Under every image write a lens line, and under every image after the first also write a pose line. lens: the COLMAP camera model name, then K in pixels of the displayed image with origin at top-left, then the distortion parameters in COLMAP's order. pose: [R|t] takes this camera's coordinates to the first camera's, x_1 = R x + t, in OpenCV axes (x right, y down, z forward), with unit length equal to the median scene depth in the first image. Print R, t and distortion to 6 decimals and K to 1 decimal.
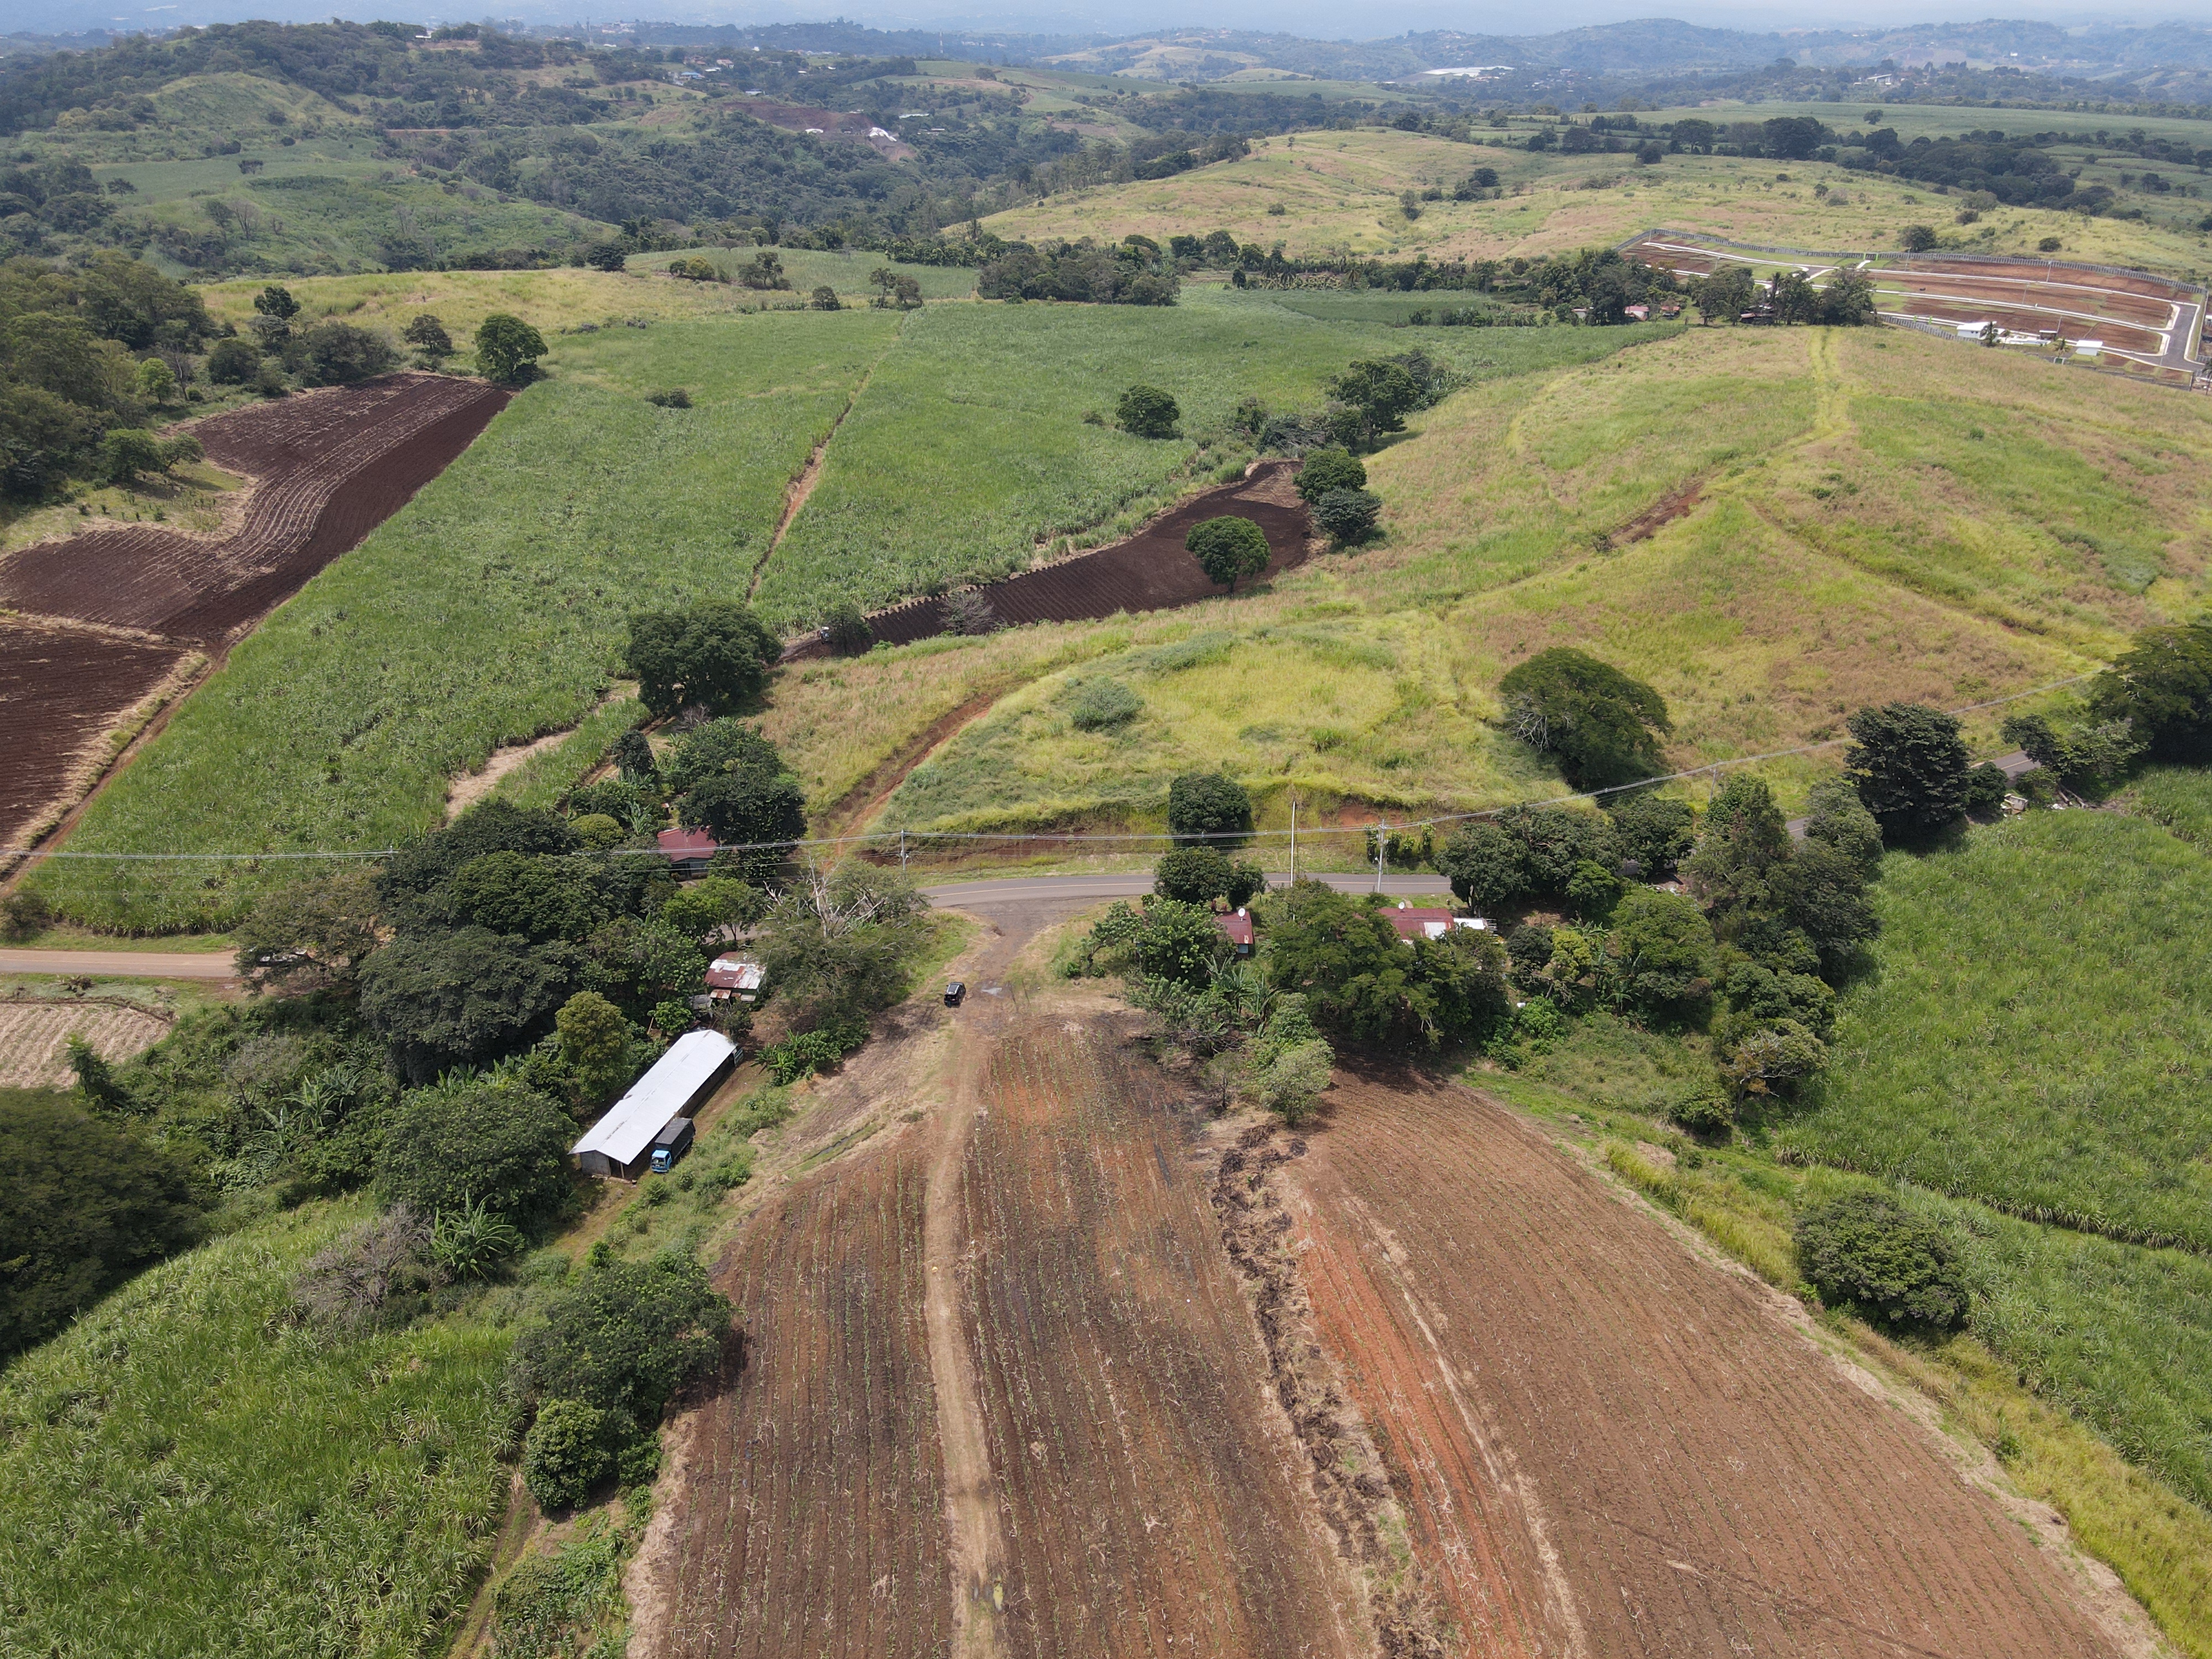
lens RADIAL K [[1612.0, 0, 1127.2], [0, 1612.0, 826.1], [0, 0, 1]] dist [-0.005616, 0.042730]
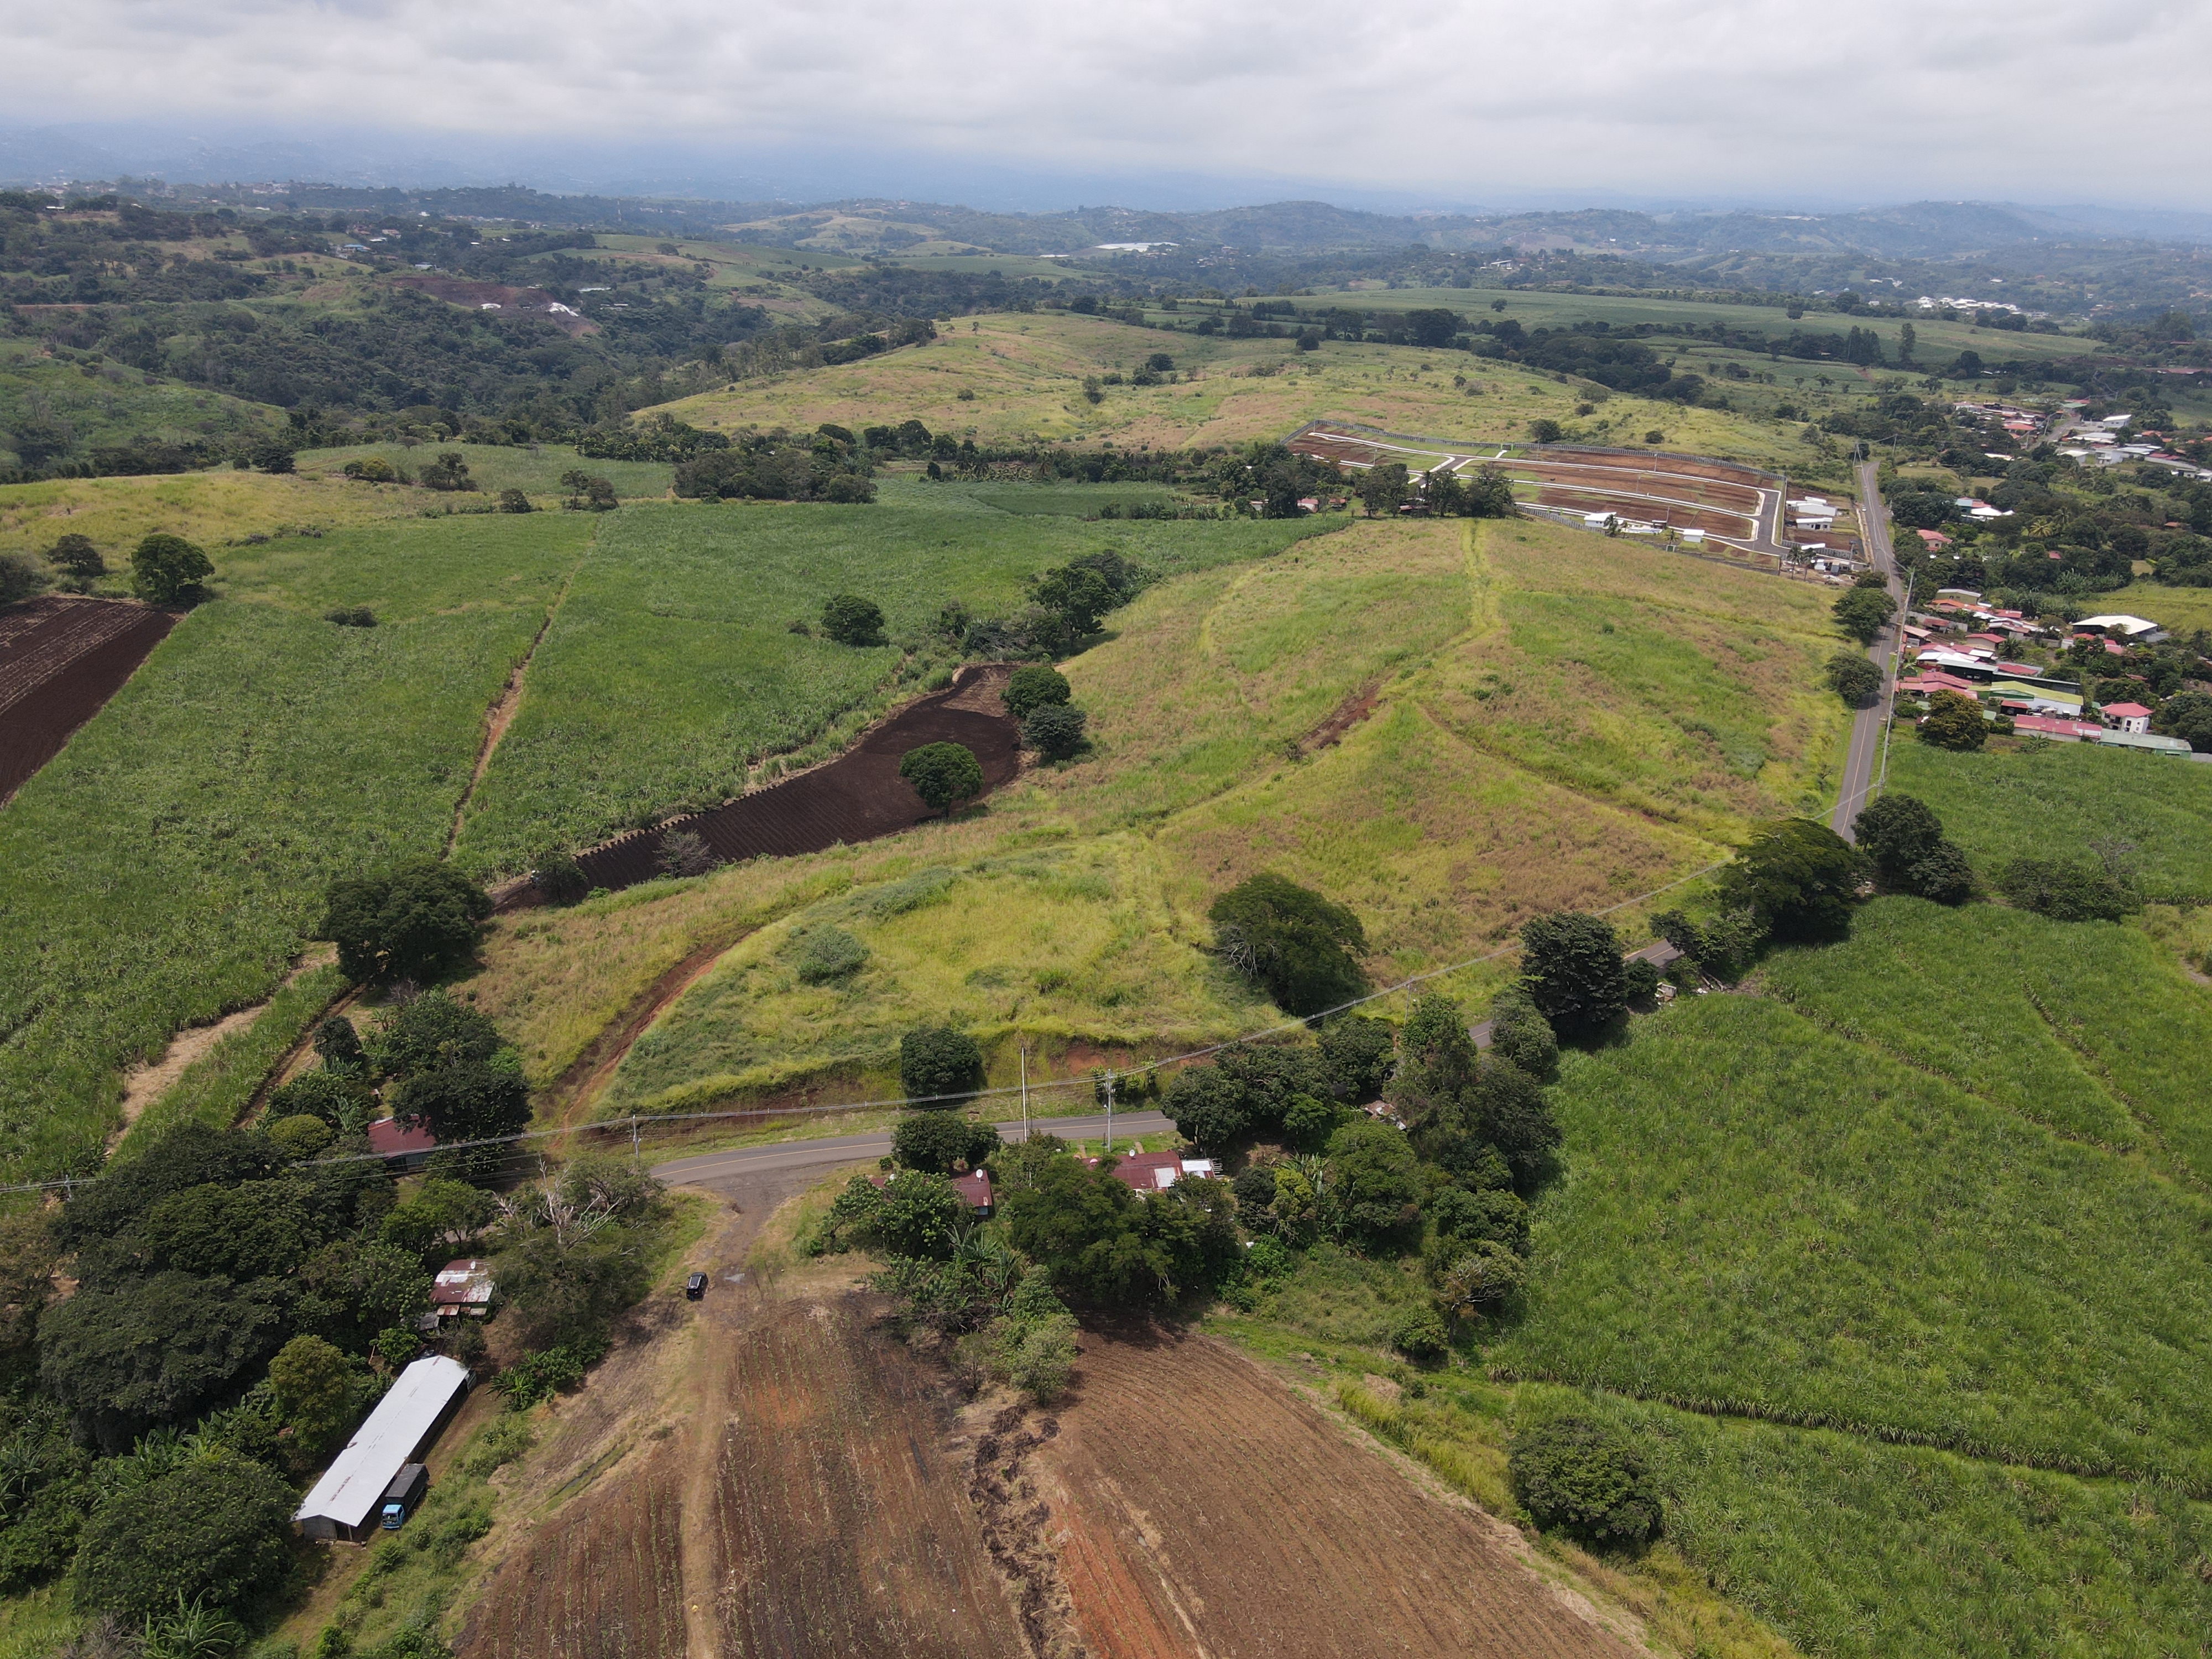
lens RADIAL K [[1610.8, 0, 1122.6], [0, 1610.8, 836.3], [0, 0, 1]] dist [-0.008787, 0.036097]
pose [[0.983614, -0.049148, 0.173459, -0.004005], [0.062994, 0.995174, -0.075237, -0.044908], [-0.168924, 0.084931, 0.981963, -0.024478]]
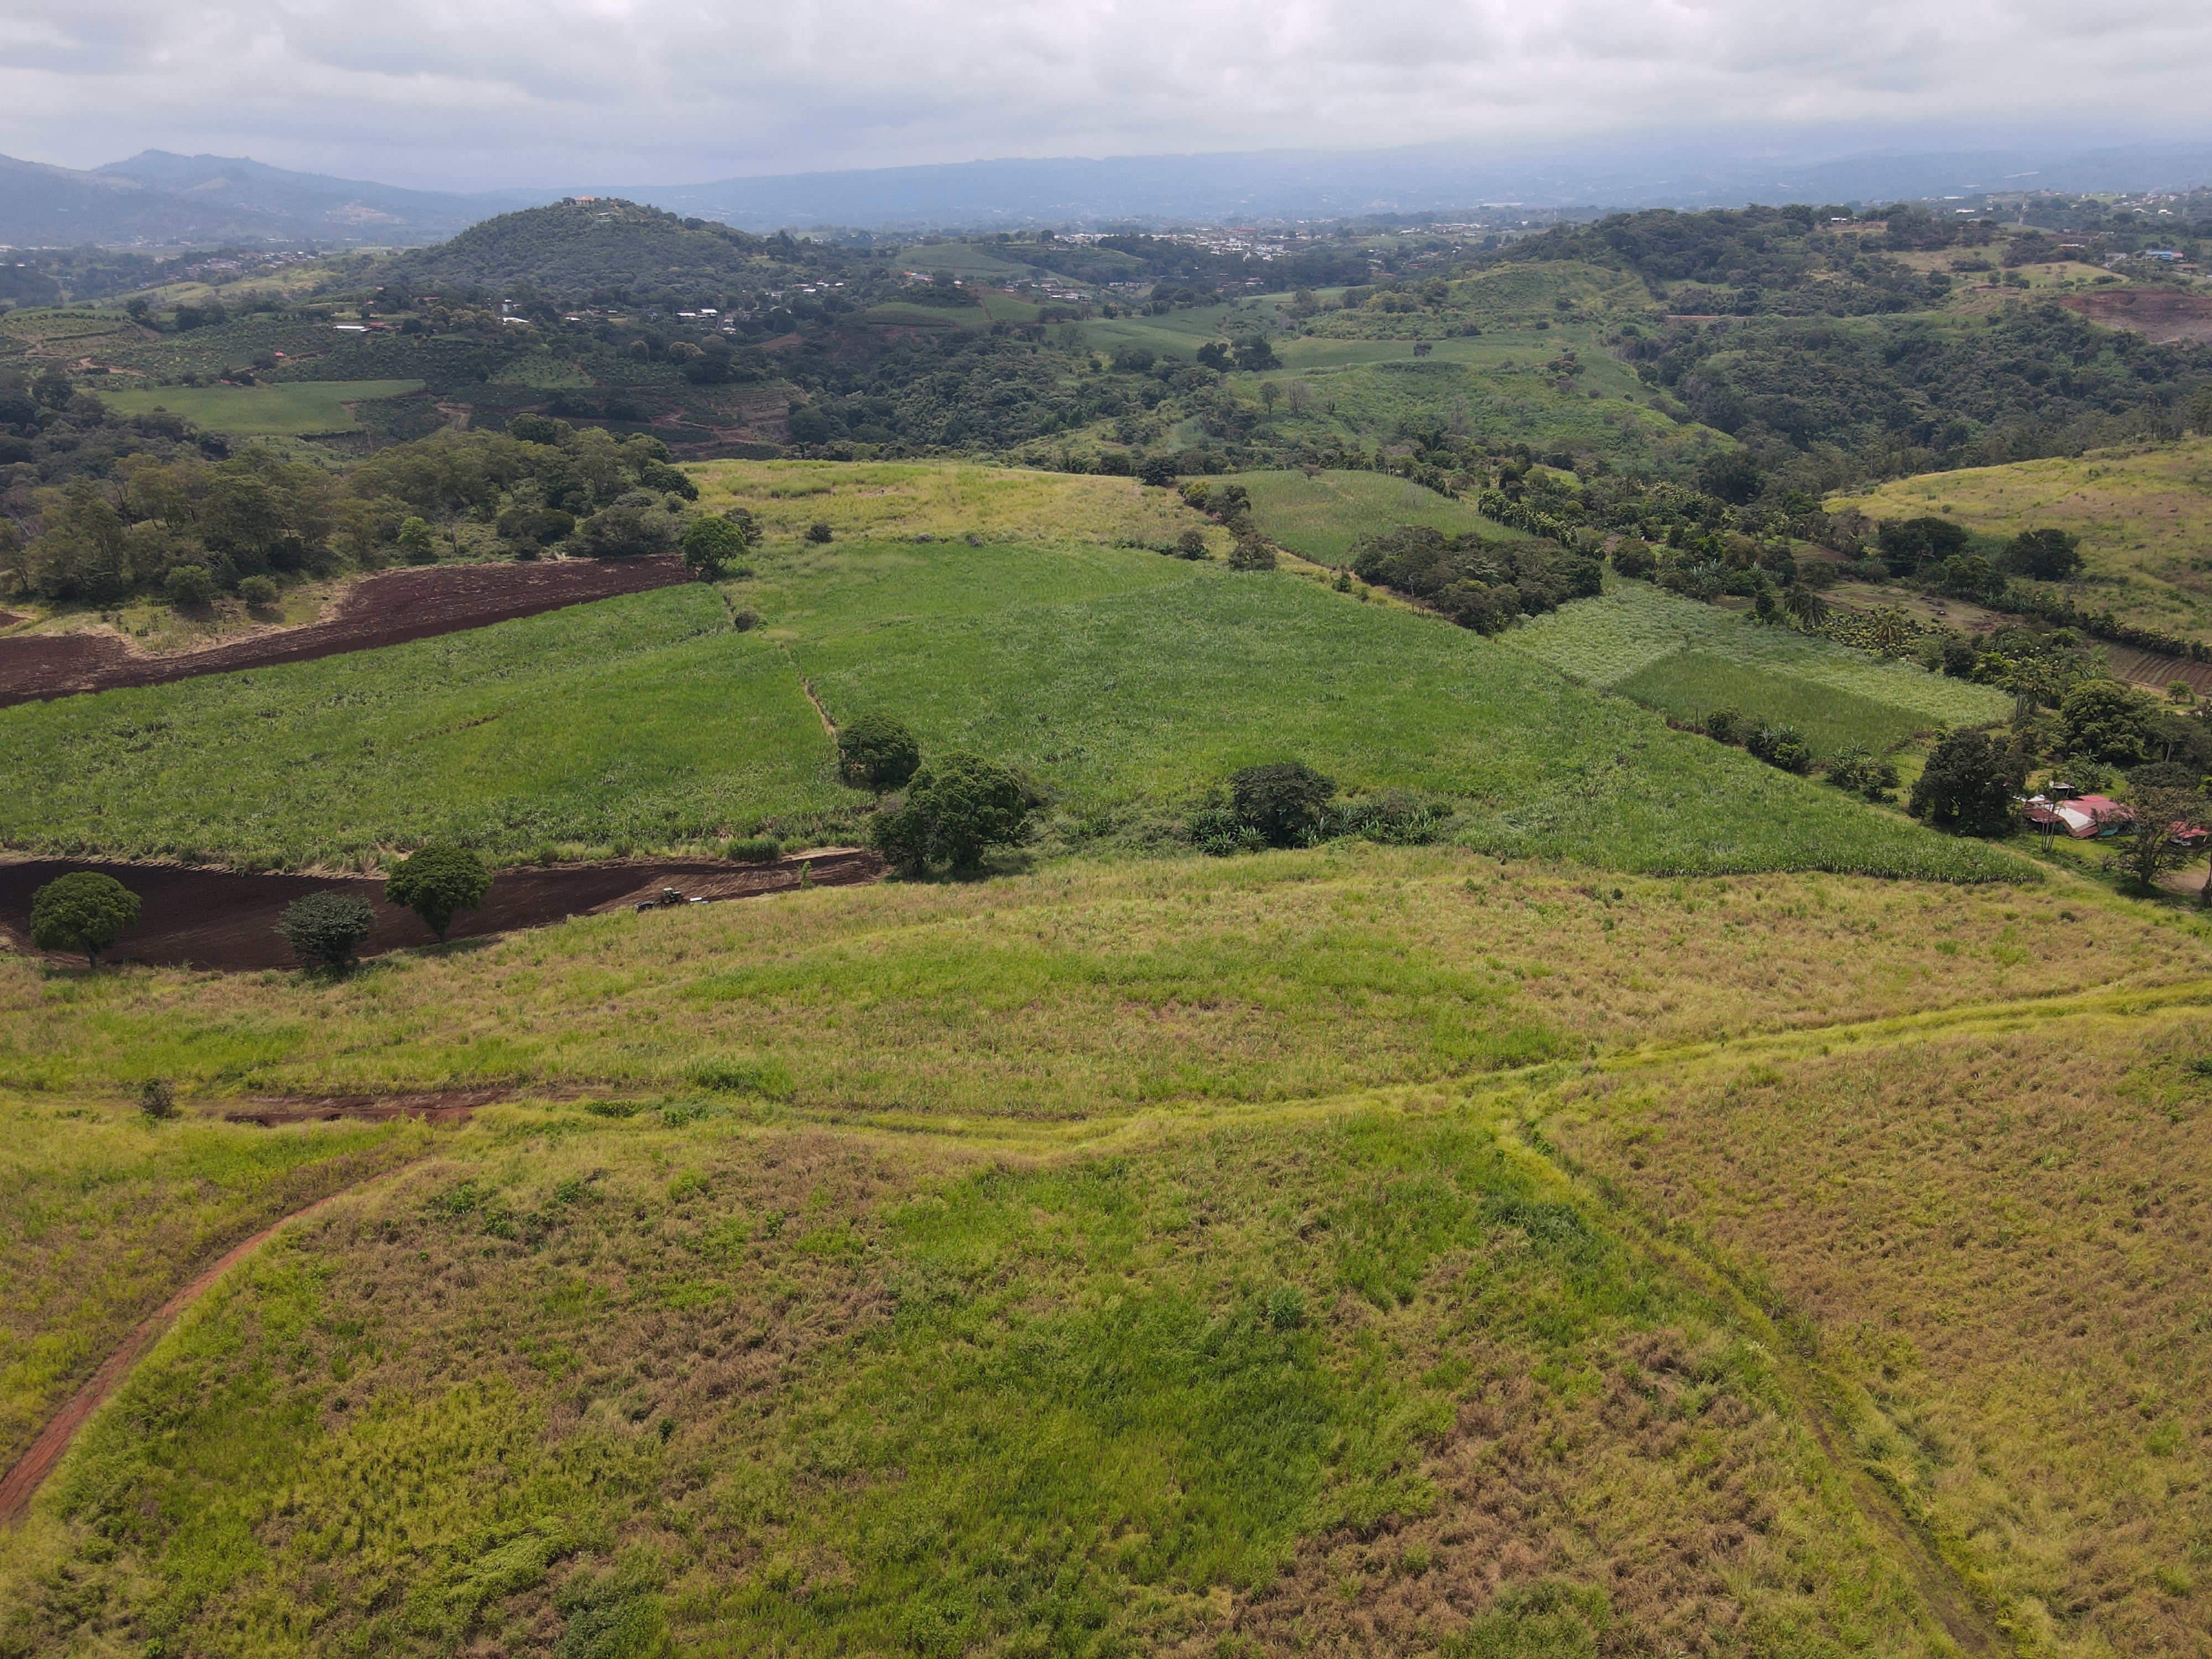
lens RADIAL K [[1617.2, 0, 1121.4], [0, 1617.2, 833.8], [0, 0, 1]] dist [-0.009152, 0.032176]
pose [[0.541499, 0.290304, -0.788988, 0.946937], [-0.351735, 0.930633, 0.101019, -0.456704], [0.763585, 0.222814, 0.606047, 0.841560]]
